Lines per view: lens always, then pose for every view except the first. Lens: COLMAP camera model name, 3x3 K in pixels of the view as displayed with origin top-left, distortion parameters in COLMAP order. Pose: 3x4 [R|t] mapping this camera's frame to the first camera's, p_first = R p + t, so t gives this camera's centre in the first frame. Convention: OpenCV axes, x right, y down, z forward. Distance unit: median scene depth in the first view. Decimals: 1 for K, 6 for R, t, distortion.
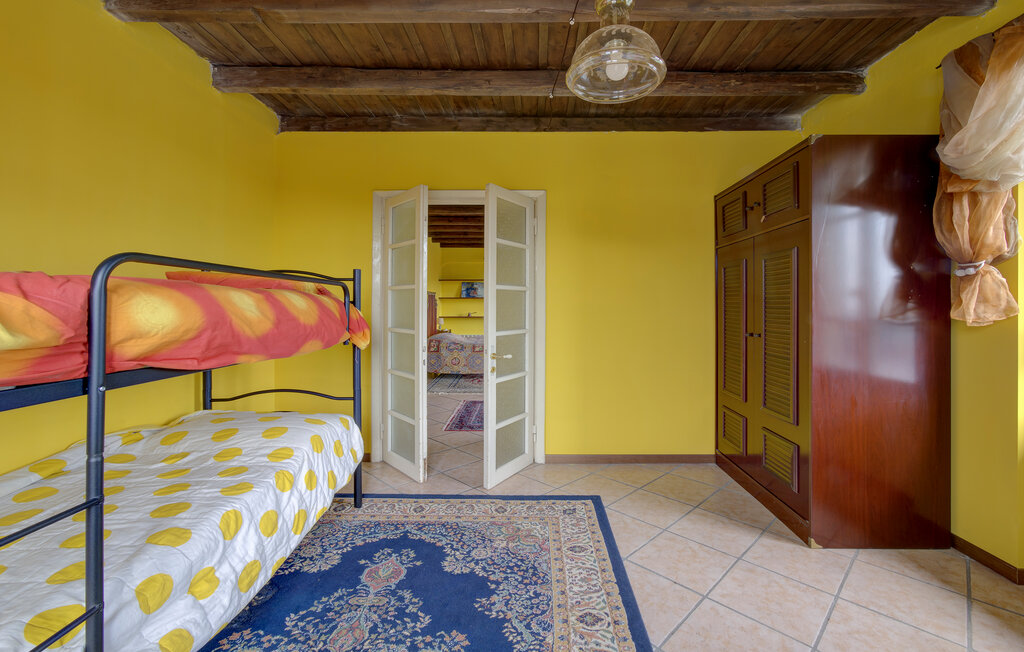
lens RADIAL K [[431.5, 0, 512.3], [0, 431.5, 316.5], [0, 0, 1]] dist [-0.020001, 0.009517]
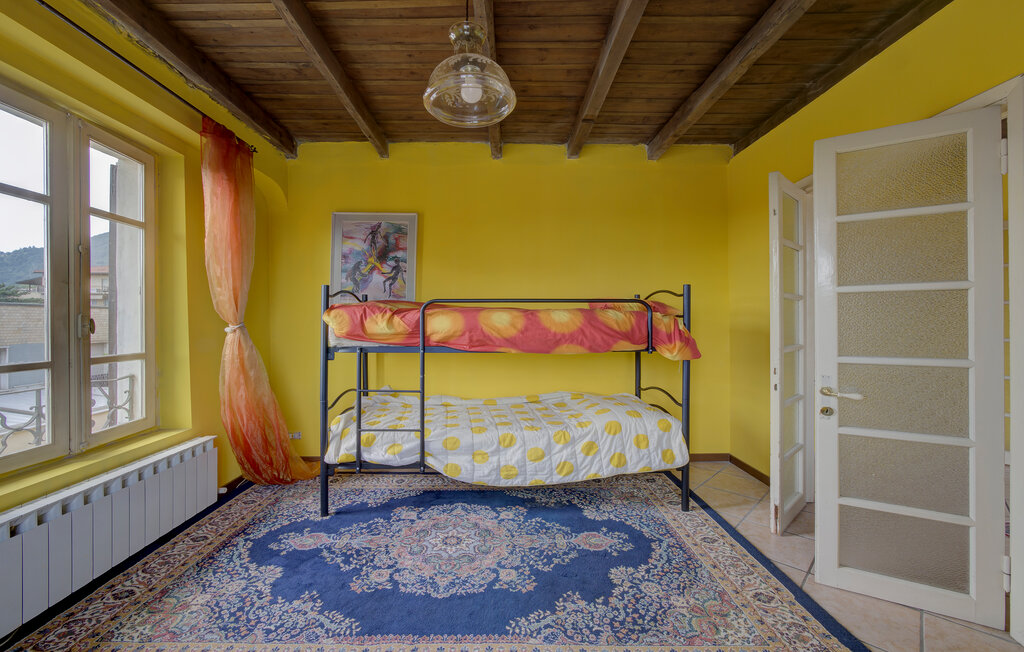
lens RADIAL K [[414.1, 0, 512.4], [0, 414.1, 332.0], [0, 0, 1]] dist [-0.018181, -0.000048]
pose [[0.046161, 0.019268, -0.998748, 0.836705], [-0.017733, 0.999672, 0.018466, -0.006582], [0.998777, 0.016858, 0.046488, 0.704782]]
